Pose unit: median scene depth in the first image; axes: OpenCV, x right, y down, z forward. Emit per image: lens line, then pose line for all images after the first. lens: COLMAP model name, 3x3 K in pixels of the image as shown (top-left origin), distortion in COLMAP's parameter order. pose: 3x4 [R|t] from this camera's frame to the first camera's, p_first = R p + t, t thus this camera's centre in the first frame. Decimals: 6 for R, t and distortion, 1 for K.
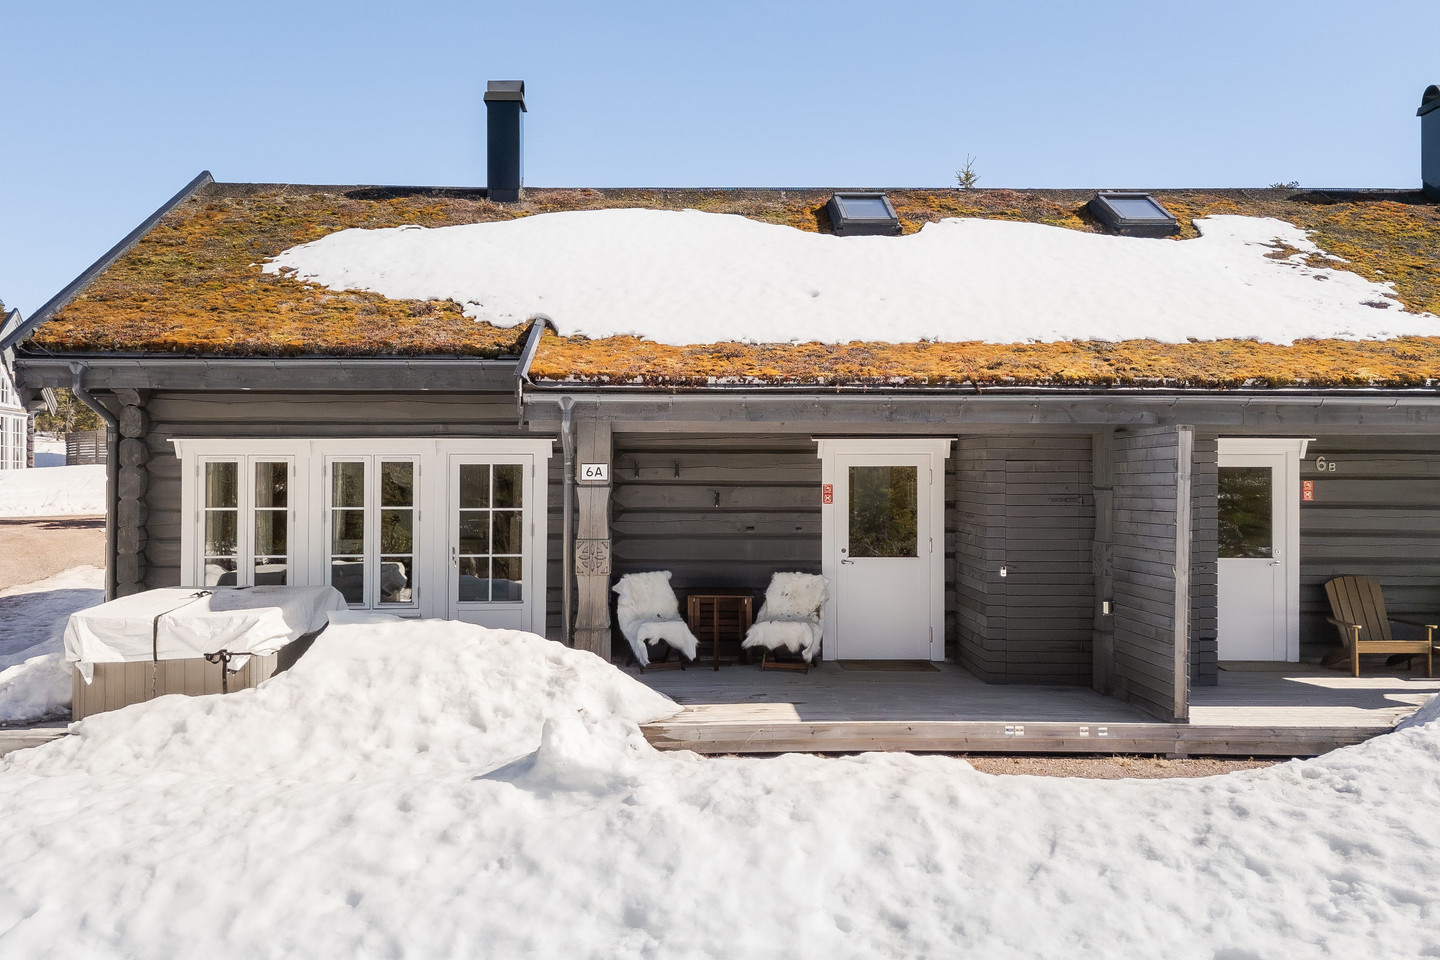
lens RADIAL K [[1177.3, 0, 720.0], [0, 1177.3, 480.0], [0, 0, 1]] dist [0.047029, -0.000550]
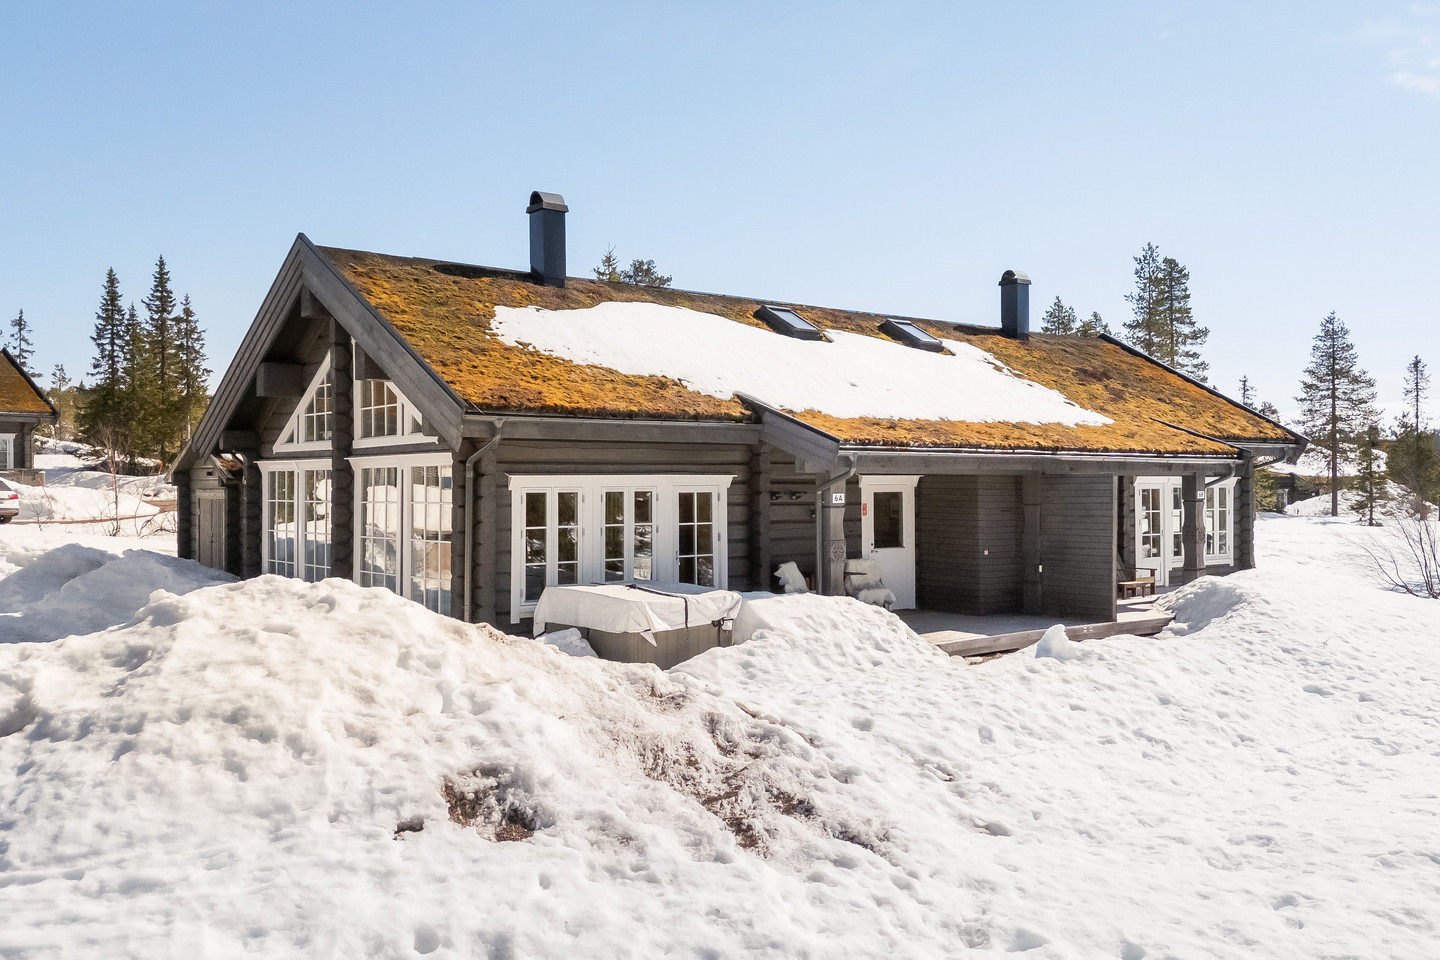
lens RADIAL K [[1112.4, 0, 712.9], [0, 1112.4, 475.8], [0, 0, 1]] dist [0.129928, -0.257763]
pose [[0.821675, 0.001344, 0.569954, -0.956235], [0.005030, 0.999941, -0.009608, -0.020371], [-0.569934, 0.010762, 0.821620, -0.135938]]
